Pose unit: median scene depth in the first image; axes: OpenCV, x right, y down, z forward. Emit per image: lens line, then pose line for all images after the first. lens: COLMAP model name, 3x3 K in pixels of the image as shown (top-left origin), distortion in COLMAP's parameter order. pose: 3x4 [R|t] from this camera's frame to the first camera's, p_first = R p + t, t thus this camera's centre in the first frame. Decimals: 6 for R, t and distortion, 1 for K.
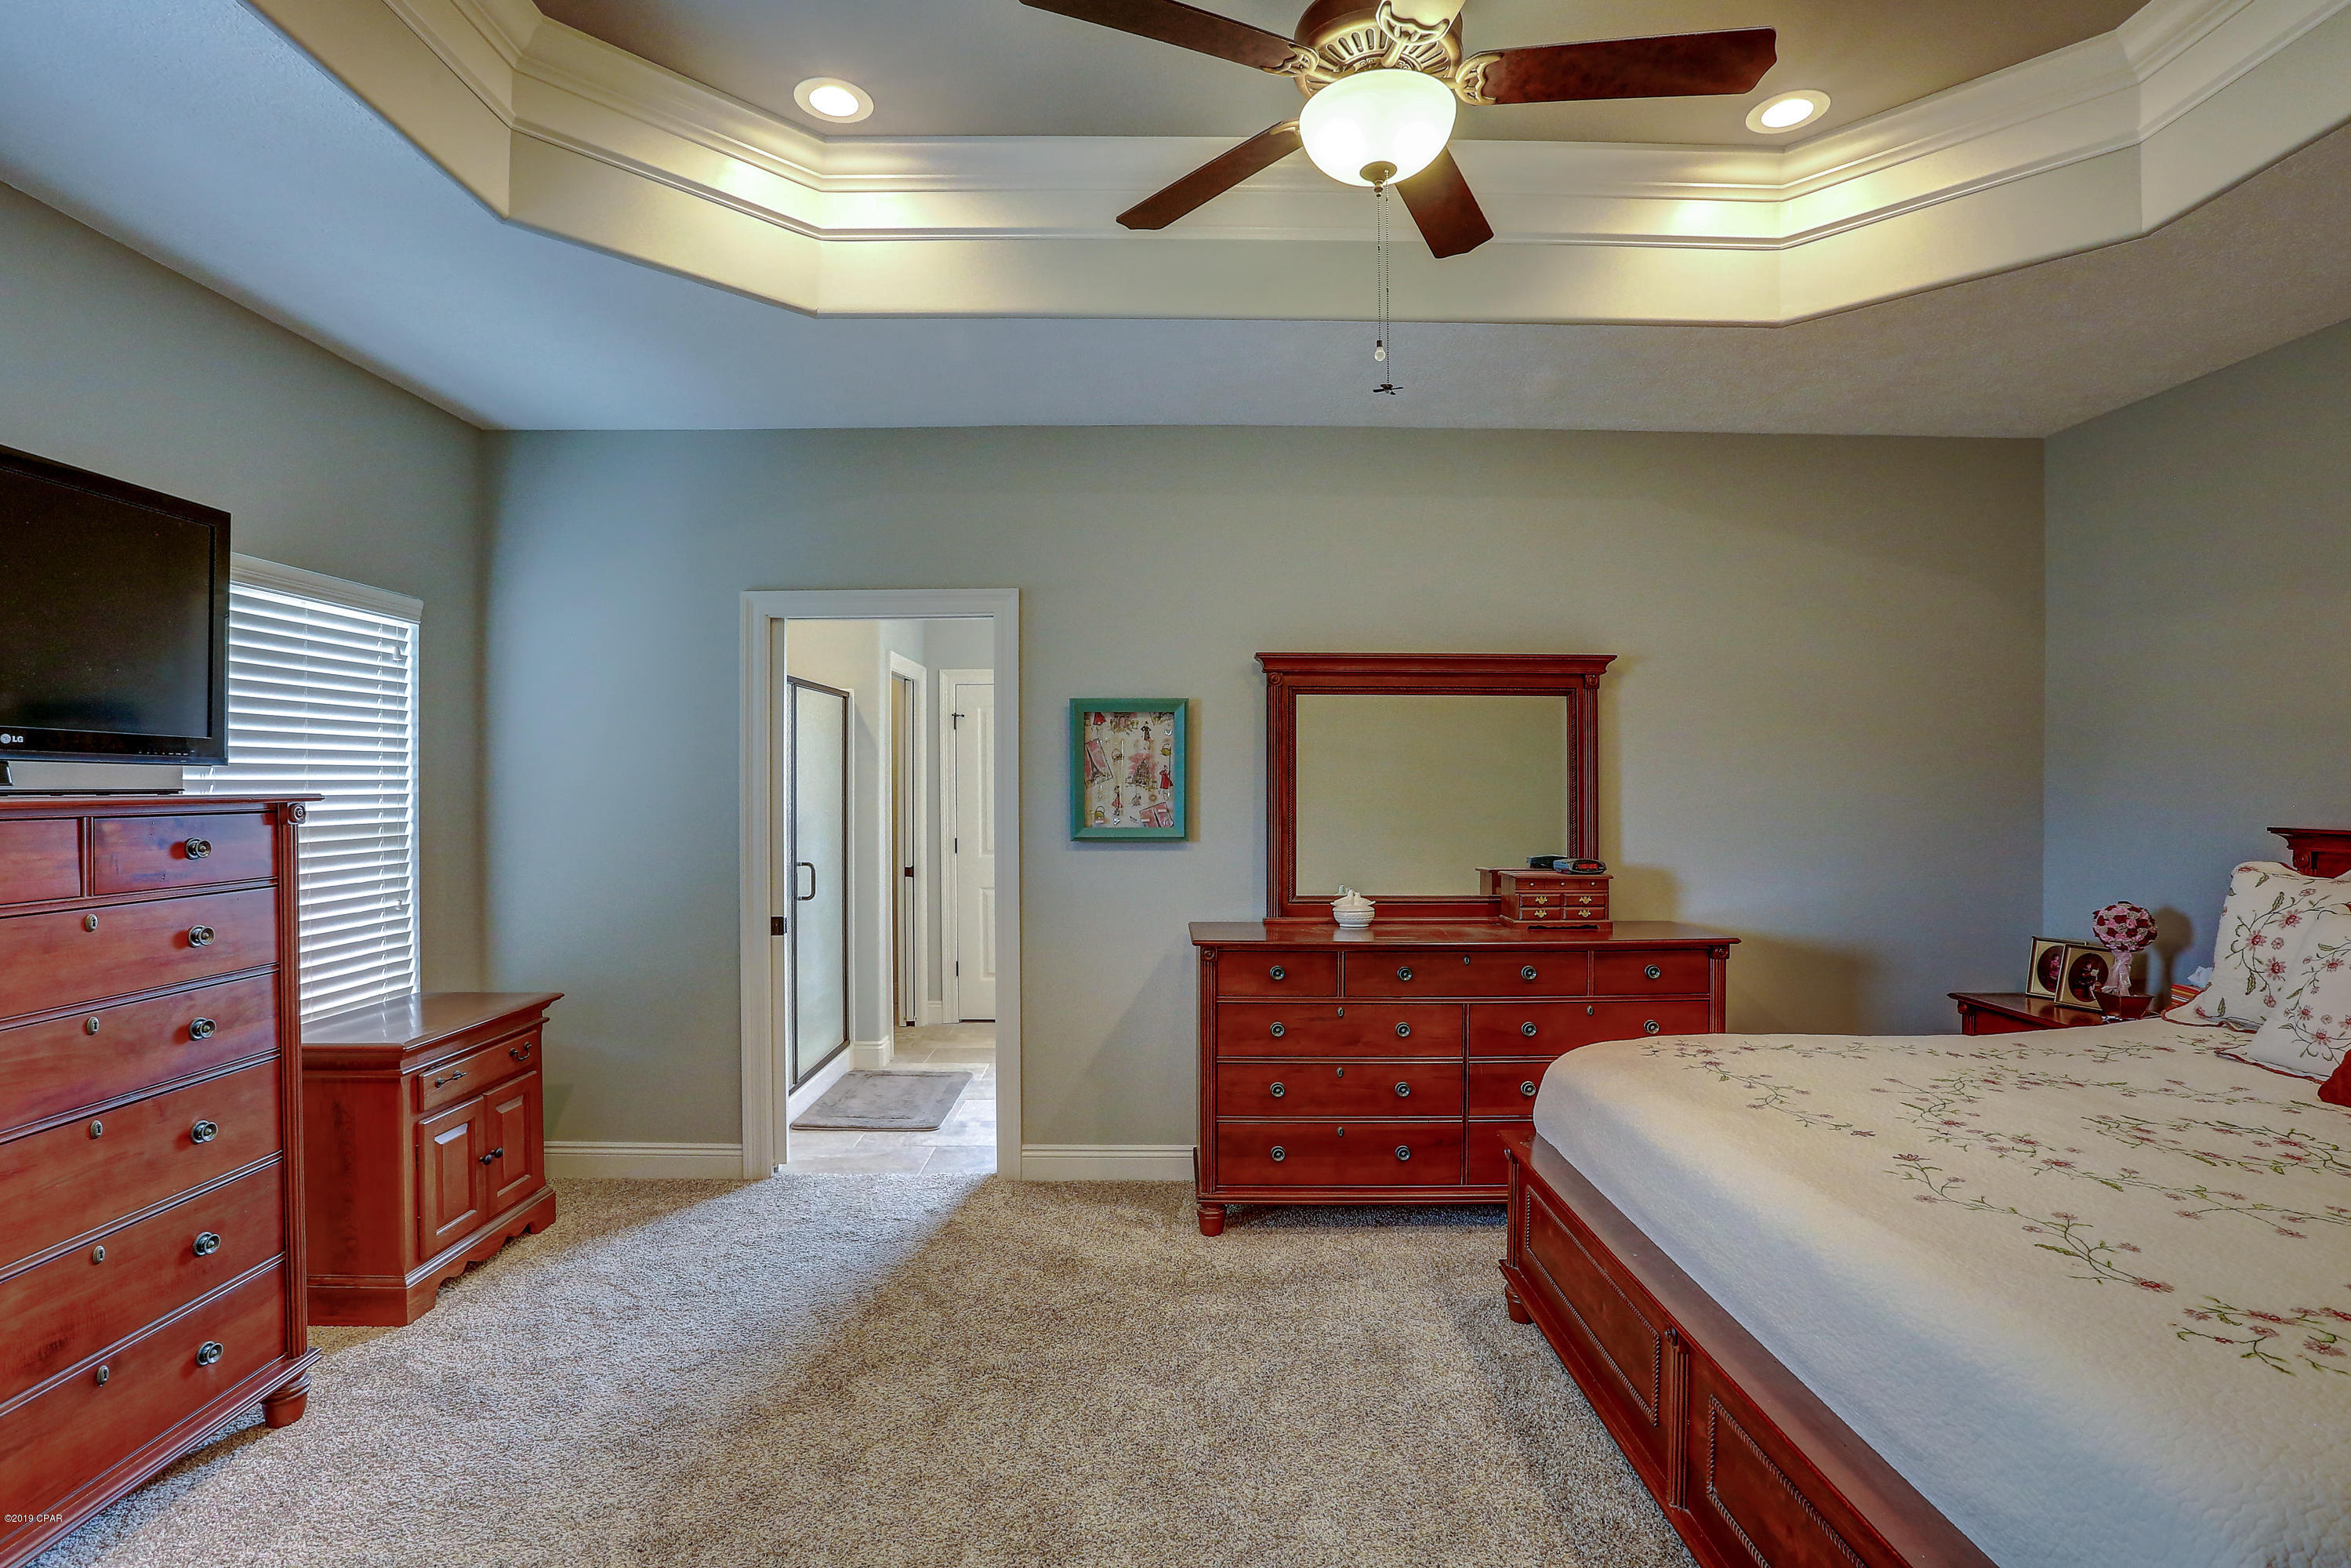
lens RADIAL K [[1126.3, 0, 1170.1], [0, 1126.3, 787.8], [0, 0, 1]] dist [-0.064671, 0.030466]
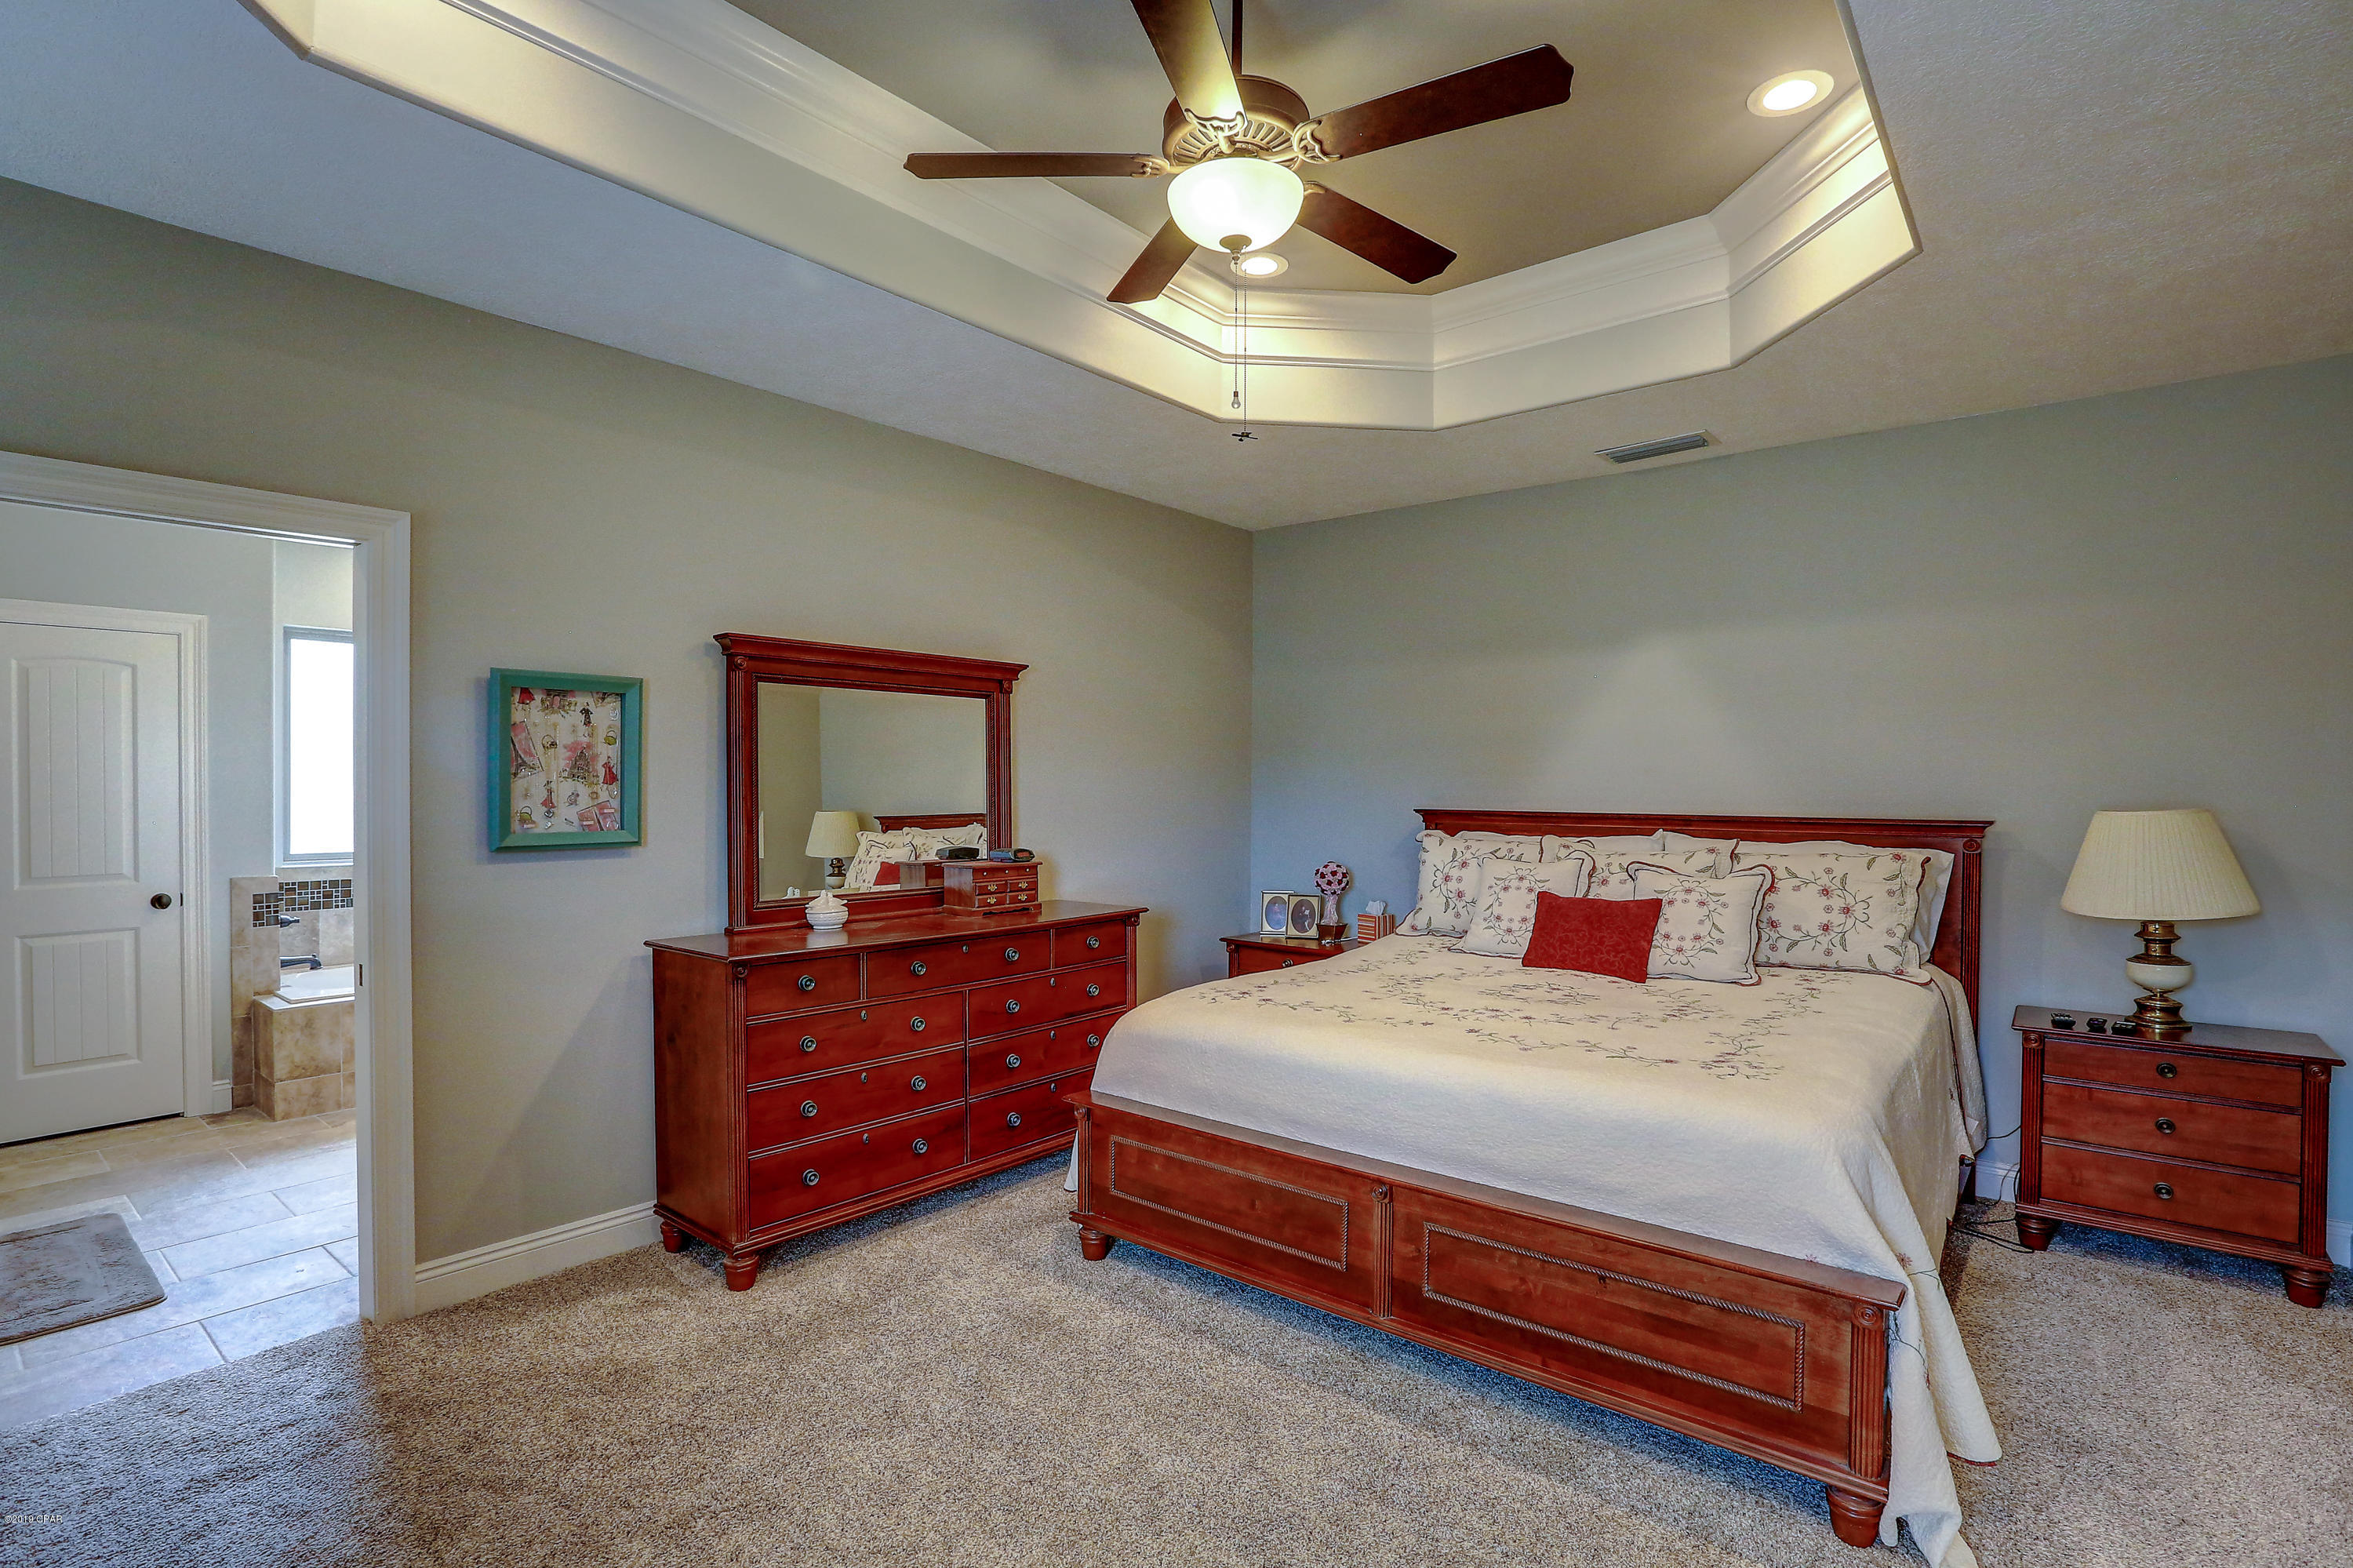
lens RADIAL K [[1127.2, 0, 1171.1], [0, 1127.2, 787.8], [0, 0, 1]] dist [-0.064671, 0.030466]
pose [[0.651664, -0.002156, 0.758505, -0.371511], [-0.001617, 0.999990, 0.004232, -0.000952], [-0.758506, -0.003985, 0.651653, 0.156273]]
